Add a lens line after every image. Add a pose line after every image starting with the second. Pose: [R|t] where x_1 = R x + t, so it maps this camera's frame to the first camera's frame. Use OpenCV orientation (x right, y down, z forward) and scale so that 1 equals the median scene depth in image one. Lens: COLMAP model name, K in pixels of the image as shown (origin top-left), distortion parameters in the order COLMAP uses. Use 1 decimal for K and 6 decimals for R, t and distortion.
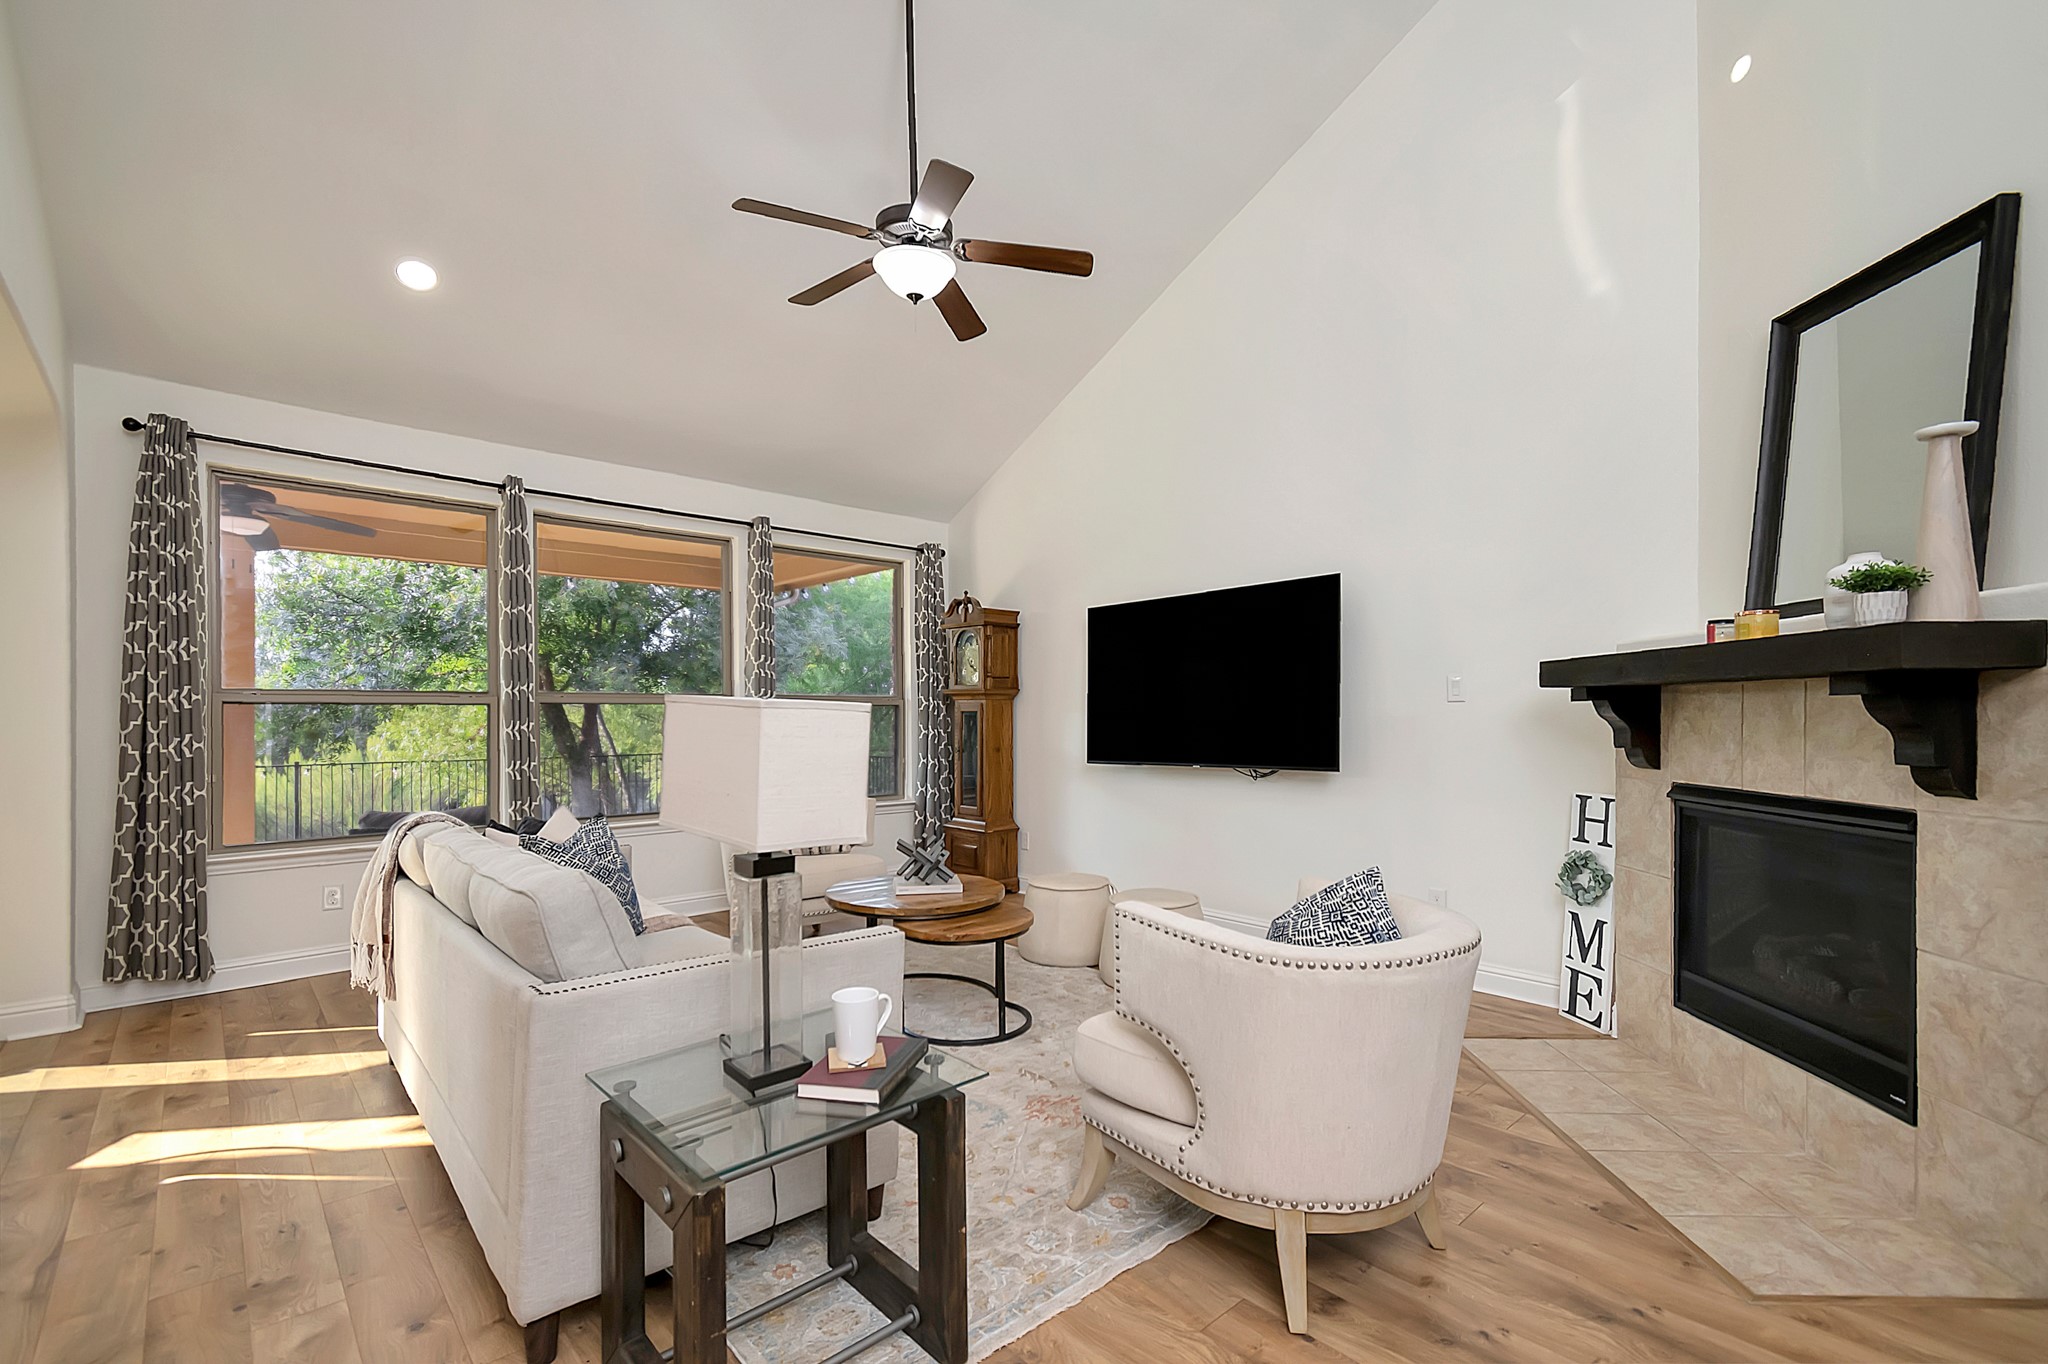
lens RADIAL K [[890.8, 0, 1010.6], [0, 890.8, 705.0], [0, 0, 1]] dist [0.001937, -0.005593]
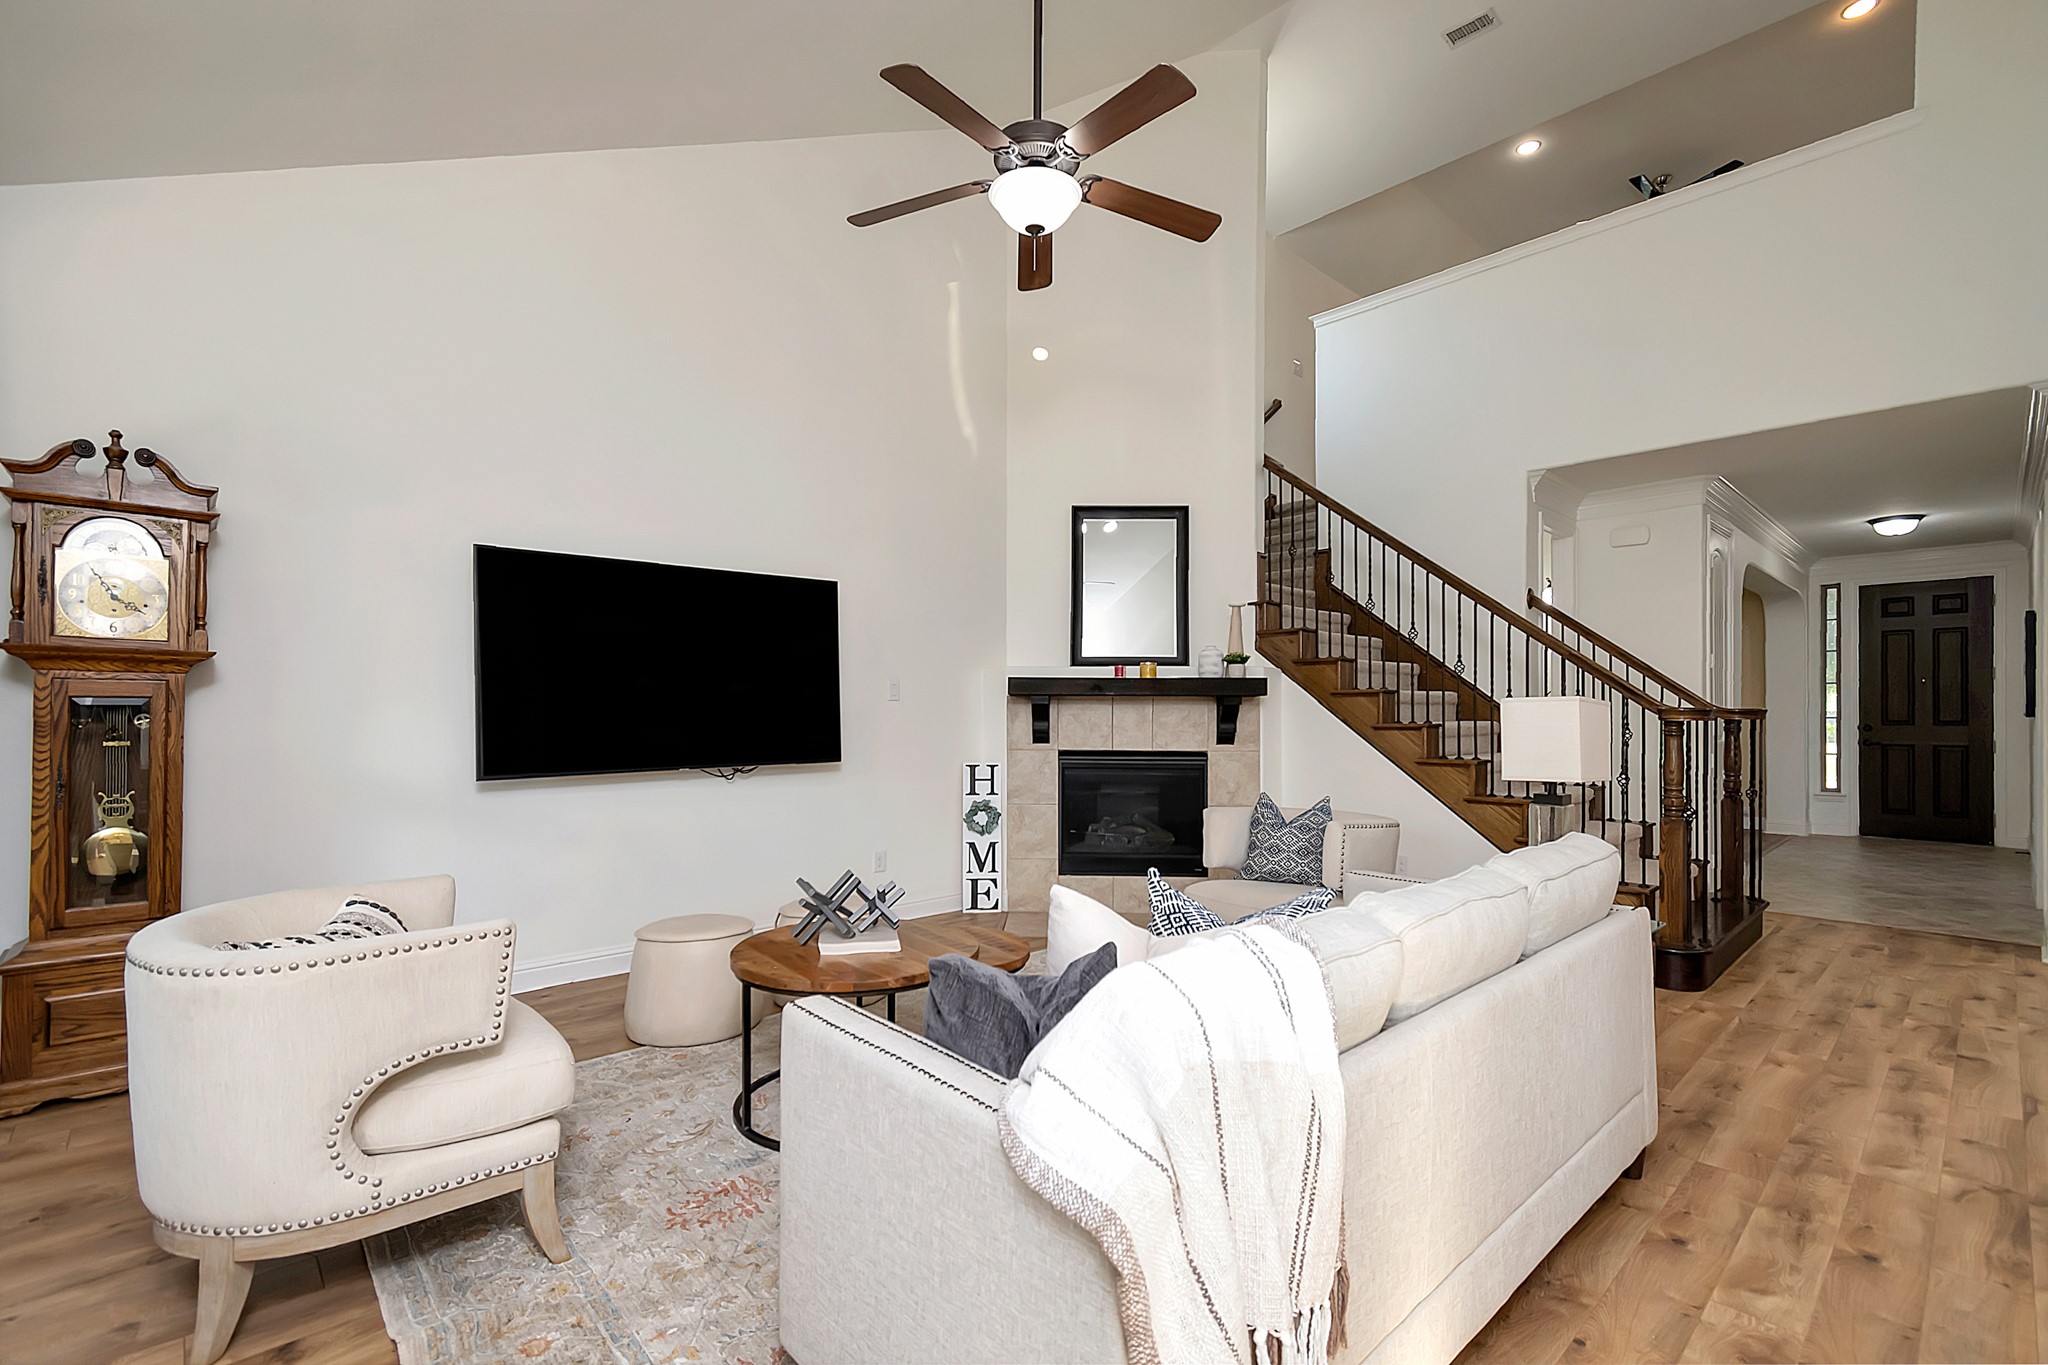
lens RADIAL K [[918.9, 0, 1028.8], [0, 918.9, 711.7], [0, 0, 1]] dist [-0.002243, -0.000270]
pose [[-0.040099, 0.002488, 0.999193, -1.098103], [-0.016578, 0.999858, -0.003155, 0.017416], [-0.999058, -0.016691, -0.040052, 1.141169]]
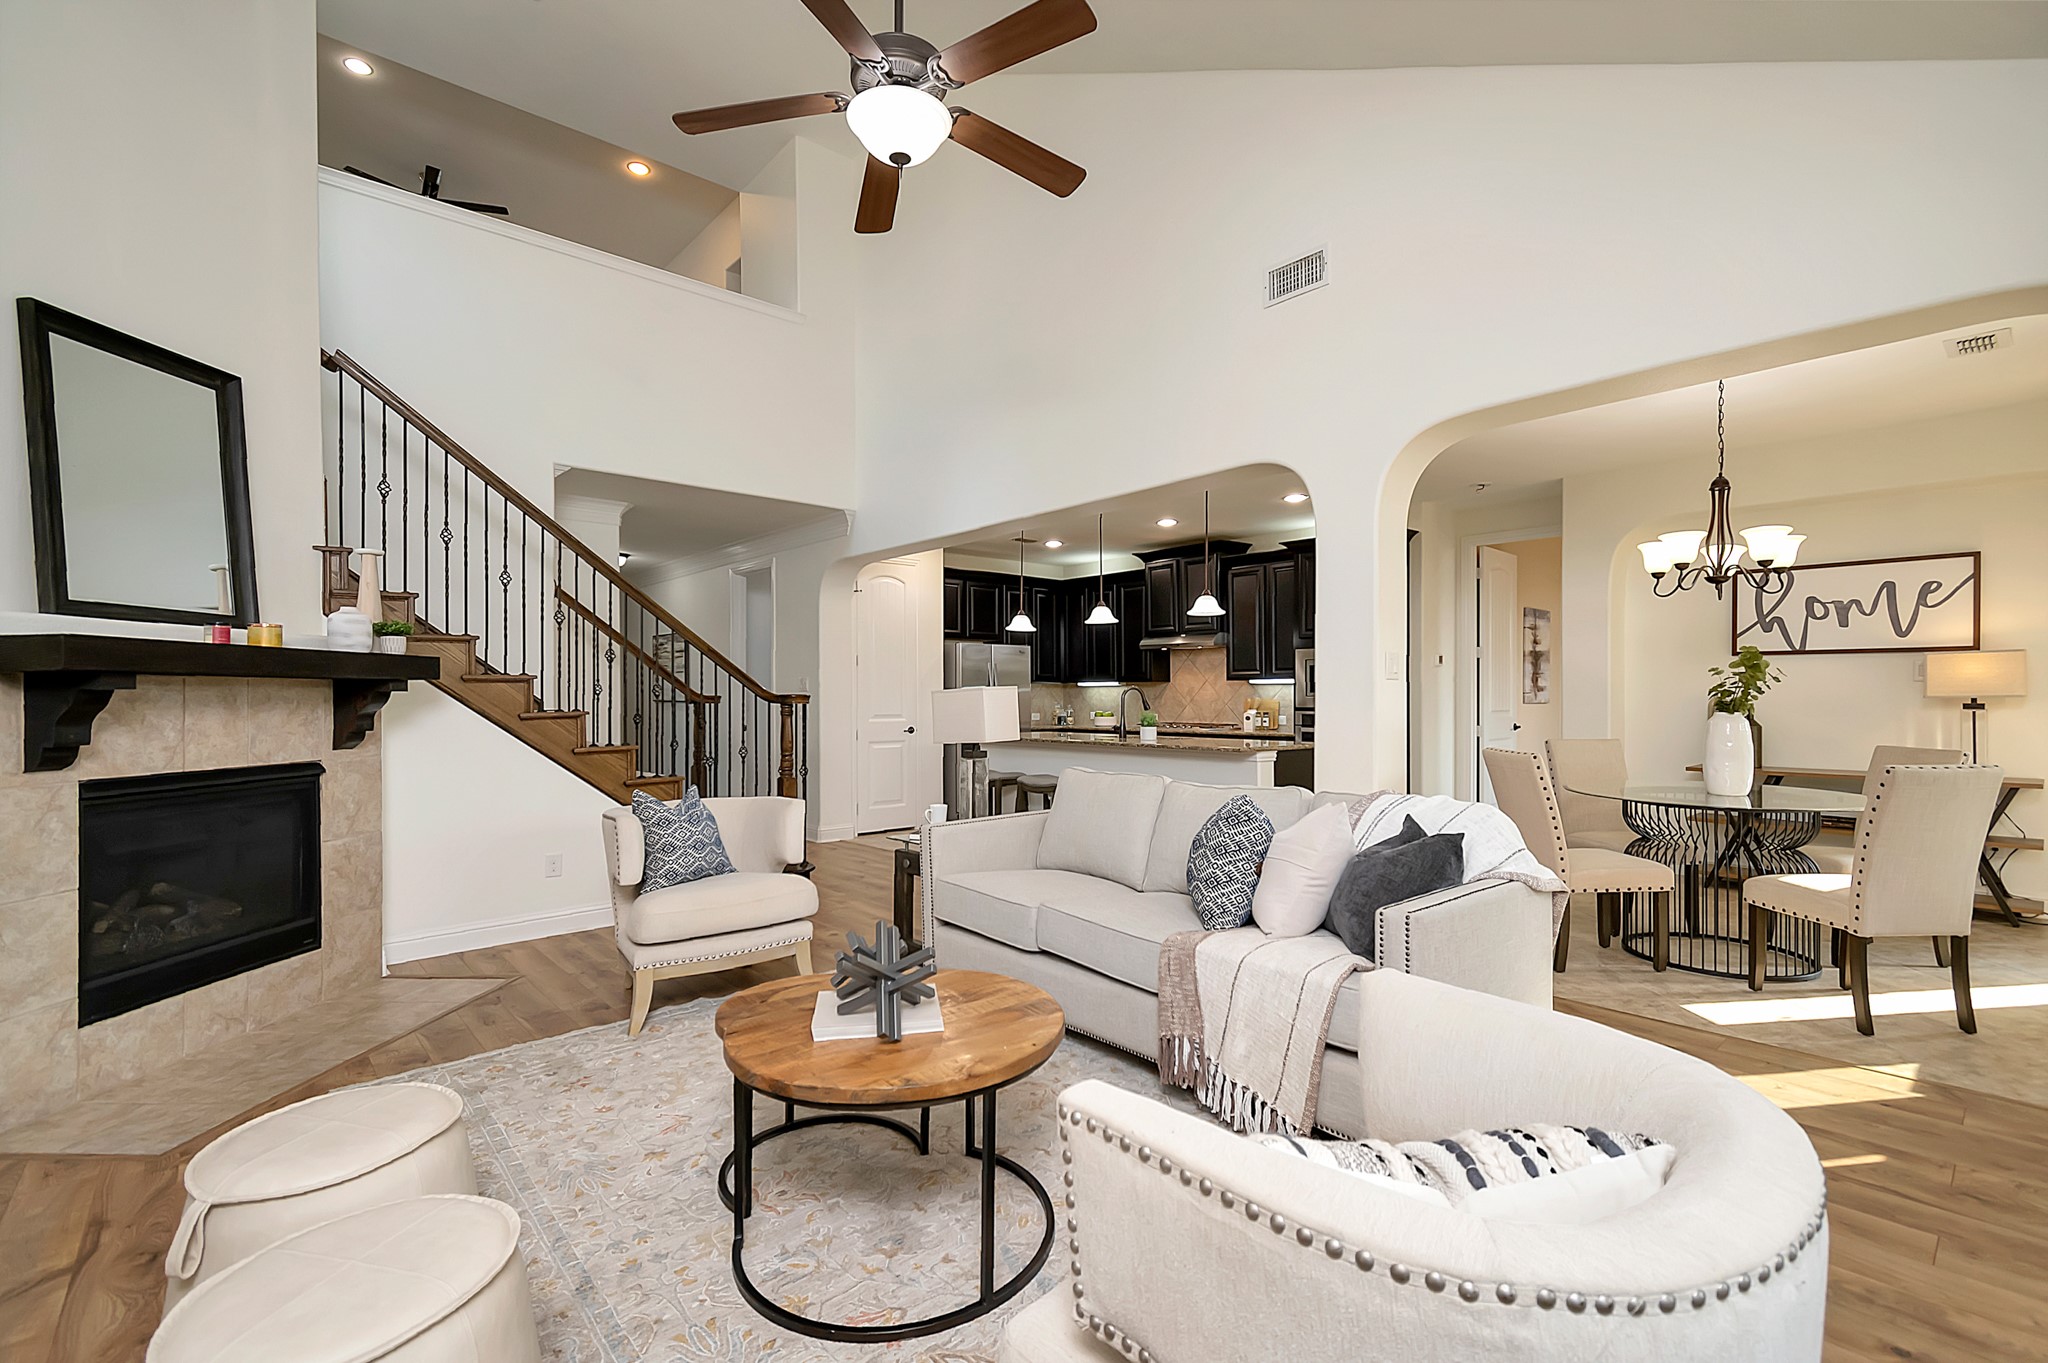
lens RADIAL K [[923.4, 0, 1015.9], [0, 923.4, 685.8], [0, 0, 1]] dist [-0.000665, -0.000322]
pose [[-0.999778, 0.007545, -0.019681, -0.192306], [0.007993, 0.999708, -0.022796, 0.018891], [0.019503, -0.022948, -0.999546, 1.968842]]
